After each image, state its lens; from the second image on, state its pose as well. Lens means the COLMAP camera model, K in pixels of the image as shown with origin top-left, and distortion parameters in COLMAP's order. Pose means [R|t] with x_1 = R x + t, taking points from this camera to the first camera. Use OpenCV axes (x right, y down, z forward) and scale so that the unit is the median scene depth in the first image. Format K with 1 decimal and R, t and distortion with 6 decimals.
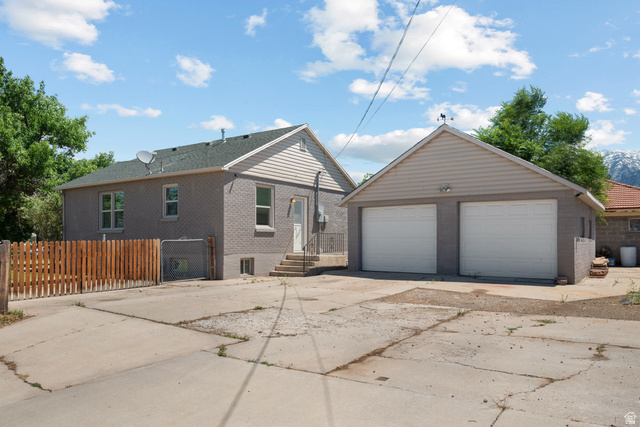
lens RADIAL K [[453.5, 0, 320.3], [0, 453.5, 240.3], [0, 0, 1]] dist [-0.001125, 0.000061]
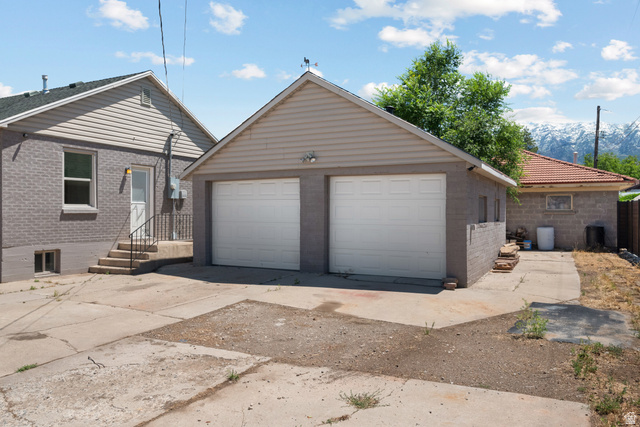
lens RADIAL K [[459.7, 0, 320.0], [0, 459.7, 213.5], [0, 0, 1]] dist [0.000969, -0.001257]
pose [[0.993093, -0.000984, 0.117322, 0.178175], [0.000017, 0.999966, 0.008246, -0.024618], [-0.117326, -0.008187, 0.993060, 0.211504]]
